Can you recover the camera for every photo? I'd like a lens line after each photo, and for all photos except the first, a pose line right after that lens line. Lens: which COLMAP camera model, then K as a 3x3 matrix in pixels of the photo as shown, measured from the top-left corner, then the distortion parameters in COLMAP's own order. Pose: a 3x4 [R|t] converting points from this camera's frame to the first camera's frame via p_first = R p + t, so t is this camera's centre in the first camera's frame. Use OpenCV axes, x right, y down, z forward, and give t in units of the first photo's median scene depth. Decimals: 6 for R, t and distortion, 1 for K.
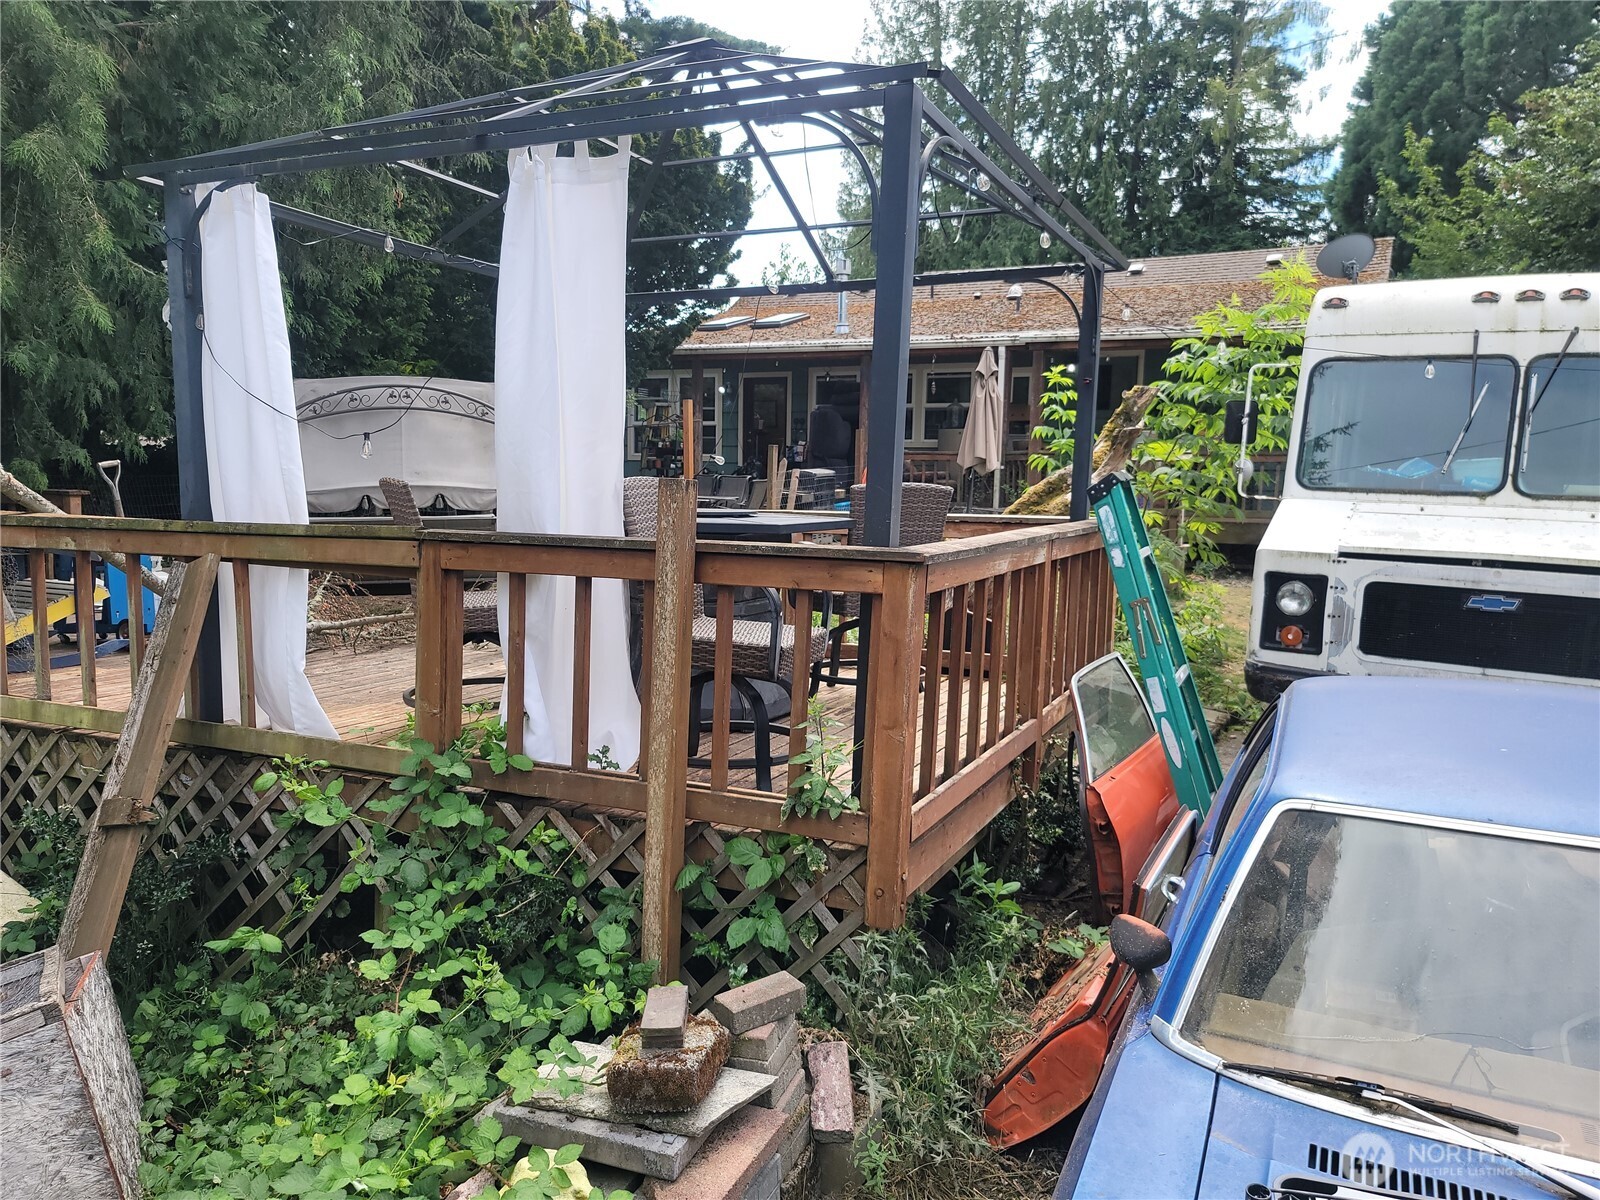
lens RADIAL K [[1163.1, 0, 796.2], [0, 1163.1, 599.0], [0, 0, 1]] dist [0.086735, -0.094710]
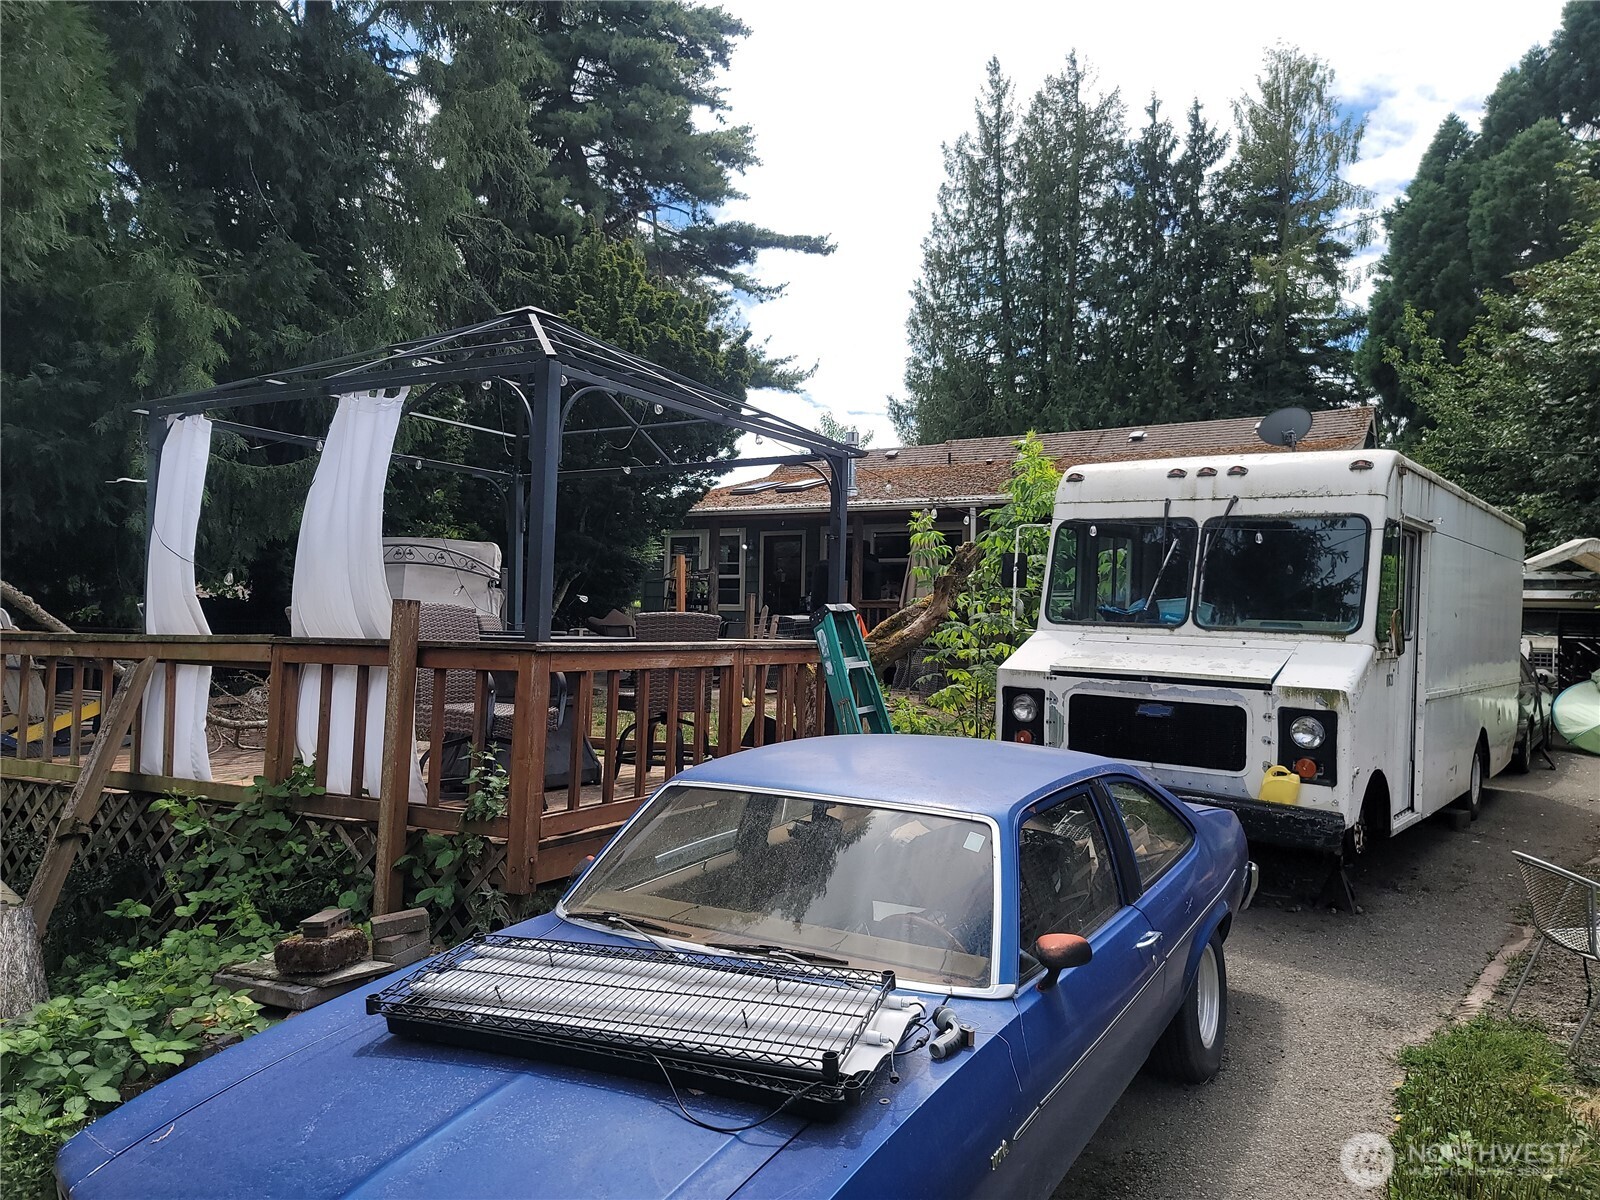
lens RADIAL K [[1151.2, 0, 800.3], [0, 1151.2, 602.9], [0, 0, 1]] dist [0.105272, -0.131535]
pose [[0.996521, 0.000549, -0.083343, 0.256607], [-0.011282, 0.991663, -0.128365, 0.044152], [0.082578, 0.128859, 0.988219, -0.228398]]
